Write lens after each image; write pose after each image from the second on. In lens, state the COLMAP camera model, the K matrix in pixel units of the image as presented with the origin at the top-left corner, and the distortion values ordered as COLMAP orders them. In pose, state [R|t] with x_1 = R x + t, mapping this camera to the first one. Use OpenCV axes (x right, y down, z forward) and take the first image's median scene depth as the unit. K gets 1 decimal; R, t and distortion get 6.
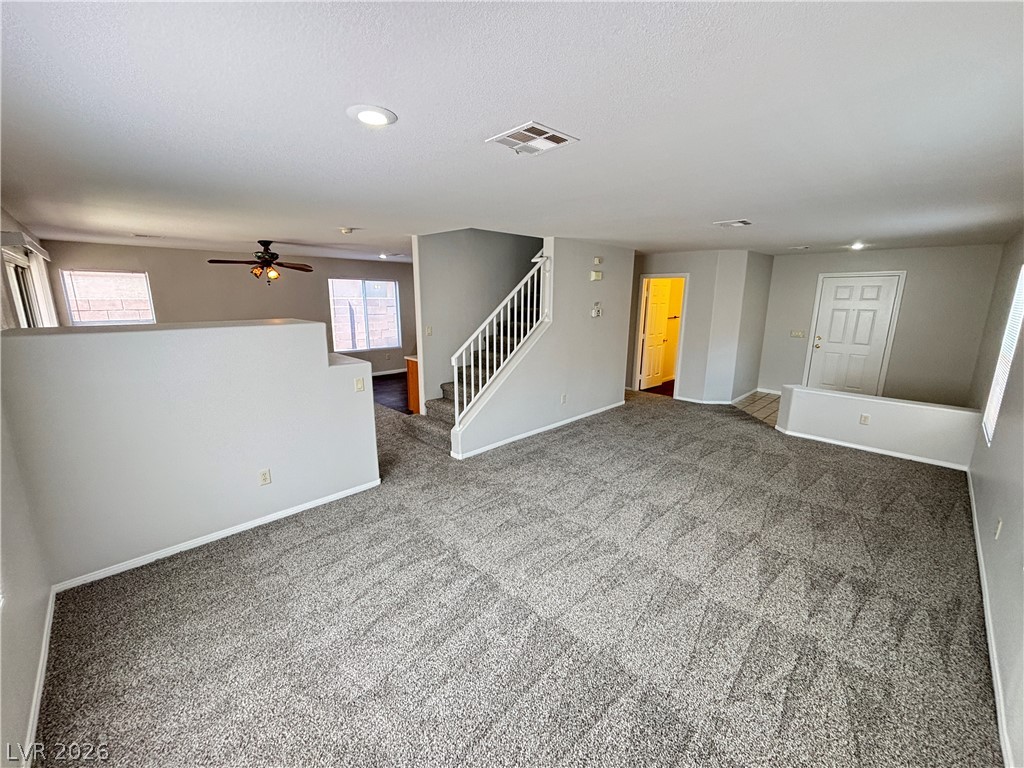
lens RADIAL K [[413.7, 0, 517.0], [0, 413.7, 381.9], [0, 0, 1]] dist [-0.000773, 0.000721]
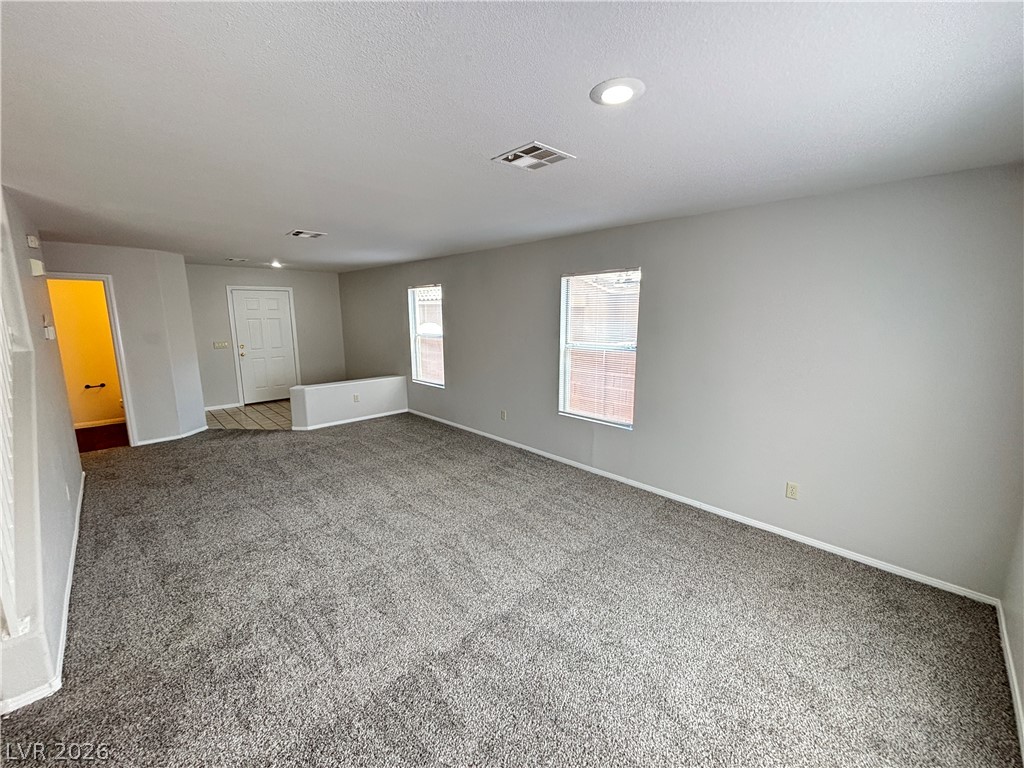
lens RADIAL K [[413.7, 0, 504.0], [0, 413.7, 385.0], [0, 0, 1]] dist [-0.000773, 0.000721]
pose [[0.011444, -0.178862, 0.983808, -0.534546], [0.205358, 0.963320, 0.172748, -0.095511], [-0.978620, 0.200056, 0.047755, 0.527436]]
